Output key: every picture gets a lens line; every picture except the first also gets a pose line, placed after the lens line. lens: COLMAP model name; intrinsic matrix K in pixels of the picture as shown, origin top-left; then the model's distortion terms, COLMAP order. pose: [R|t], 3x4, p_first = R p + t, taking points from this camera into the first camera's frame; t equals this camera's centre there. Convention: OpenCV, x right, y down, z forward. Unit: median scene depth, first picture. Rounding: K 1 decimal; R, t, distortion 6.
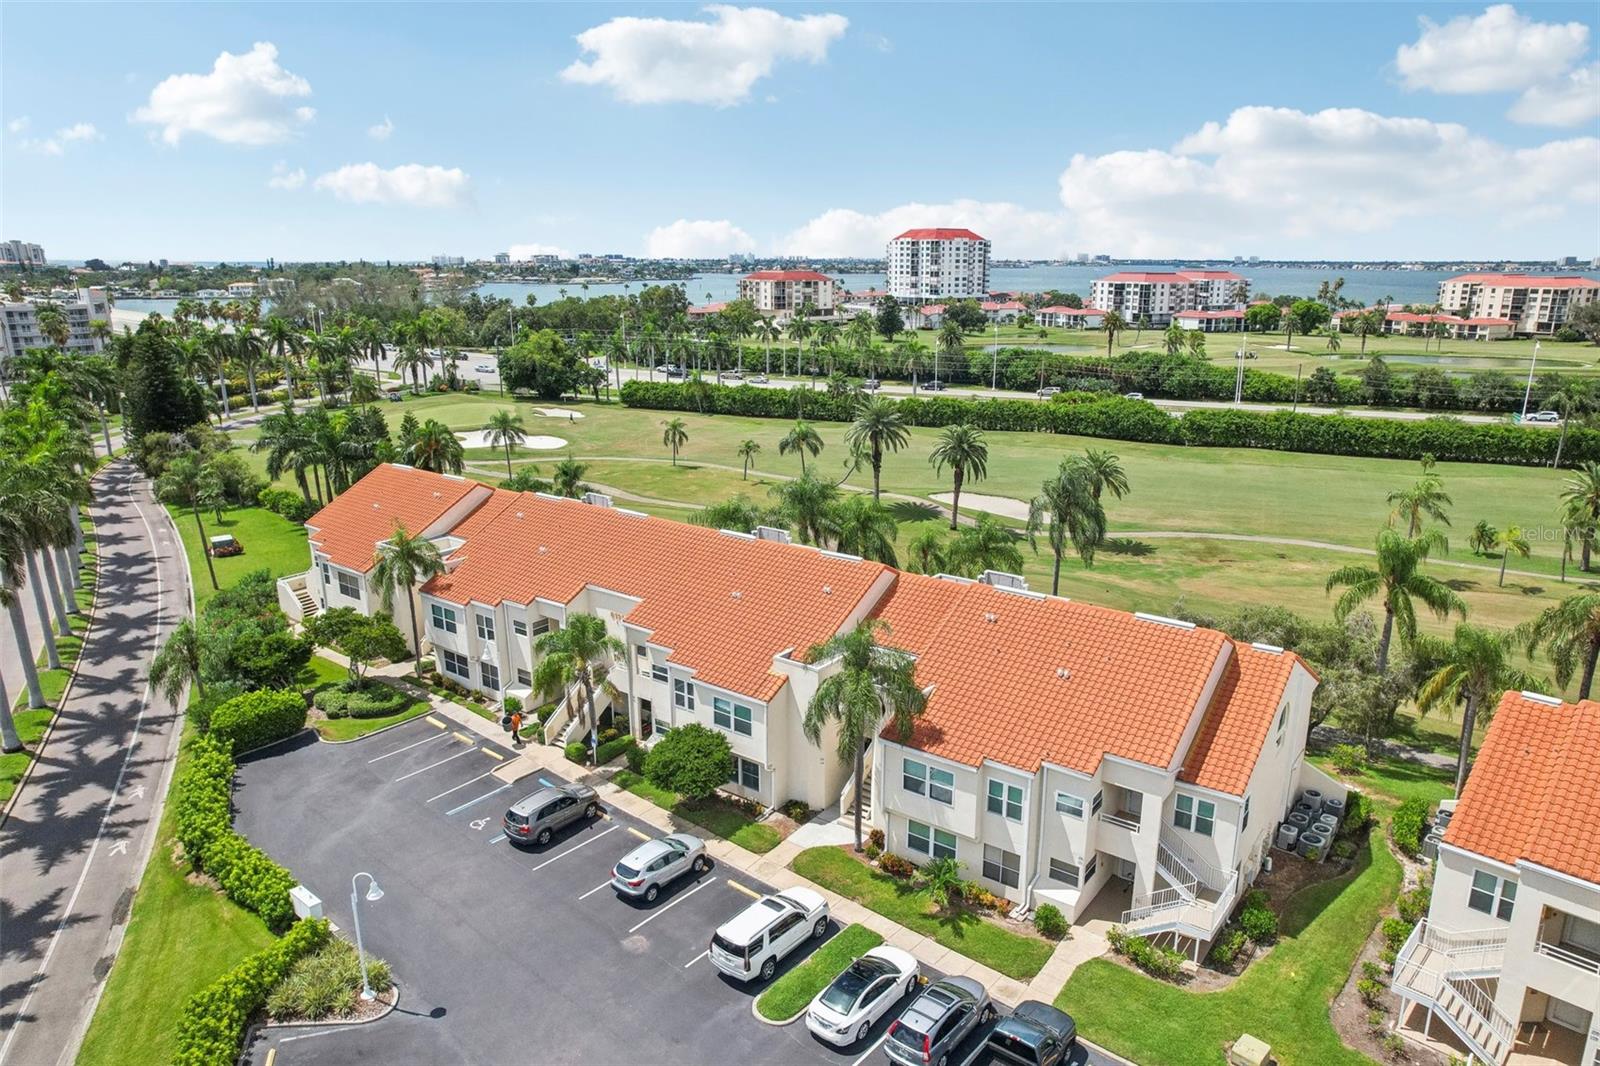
lens RADIAL K [[1027.0, 0, 800.0], [0, 1027.0, 533.0], [0, 0, 1]] dist [-0.085132, 0.064266]
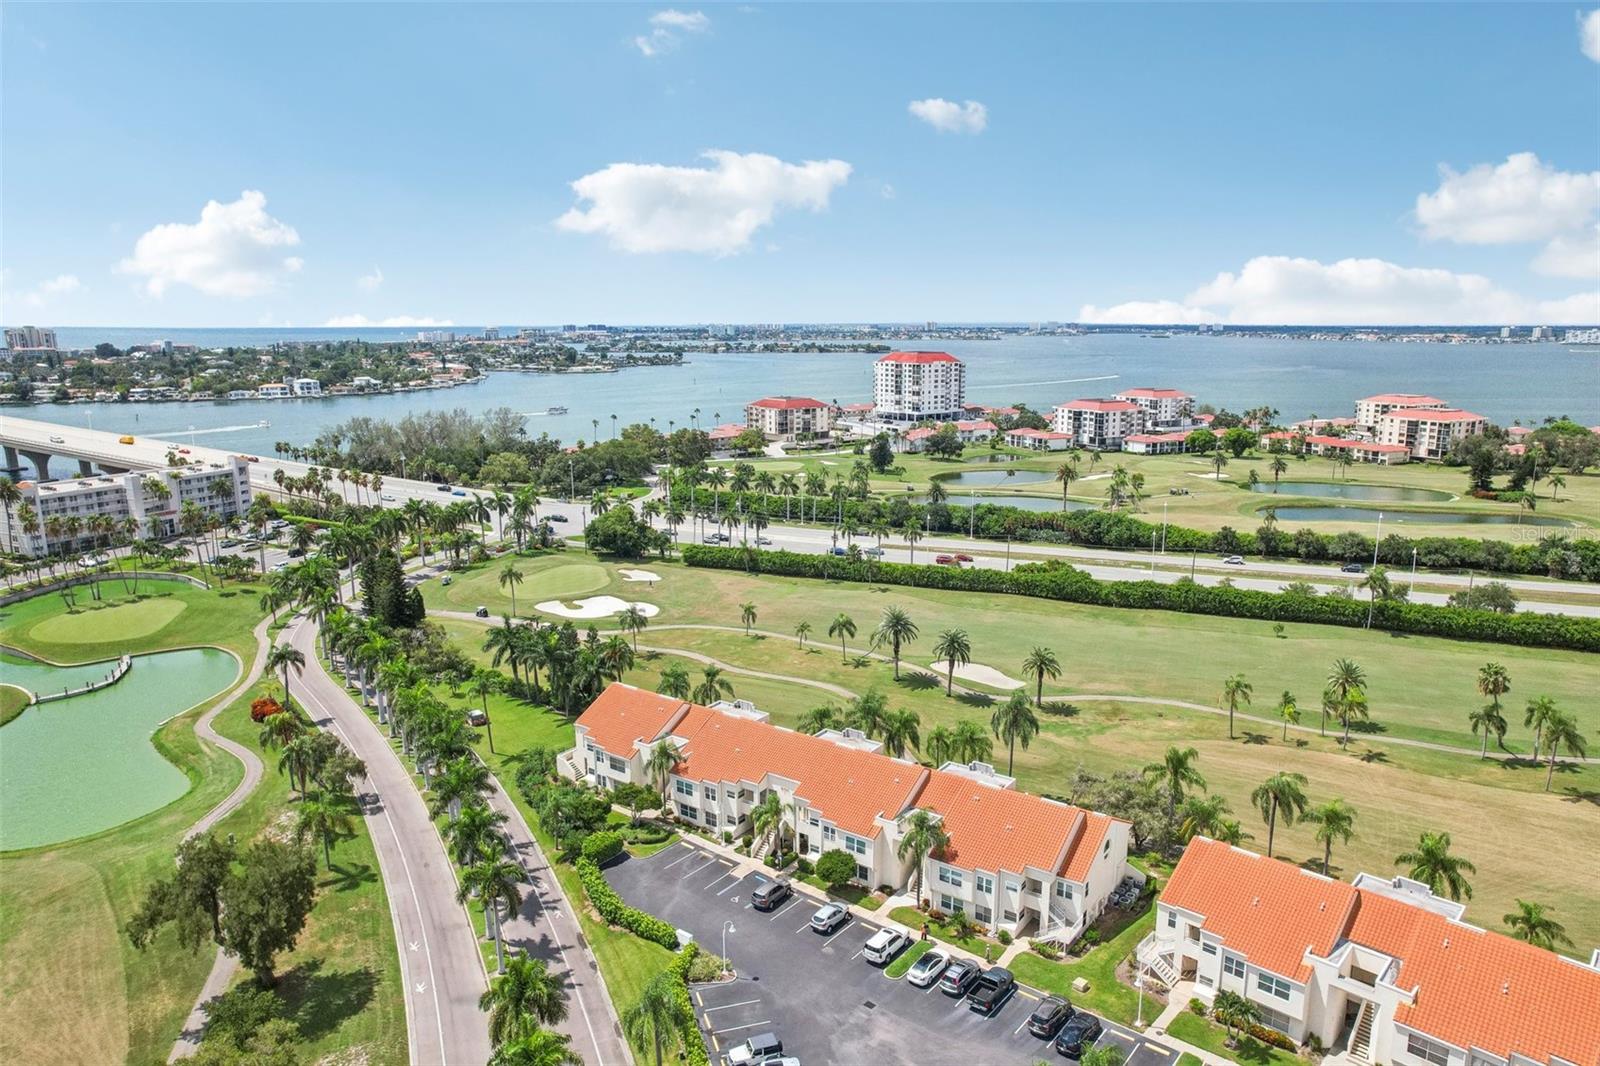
lens RADIAL K [[1027.0, 0, 800.0], [0, 1027.0, 533.0], [0, 0, 1]] dist [-0.085132, 0.064266]
pose [[0.999717, -0.006526, 0.022856, -0.196606], [0.007830, 0.998319, -0.057428, -0.301632], [-0.022443, 0.057591, 0.998088, -0.992973]]
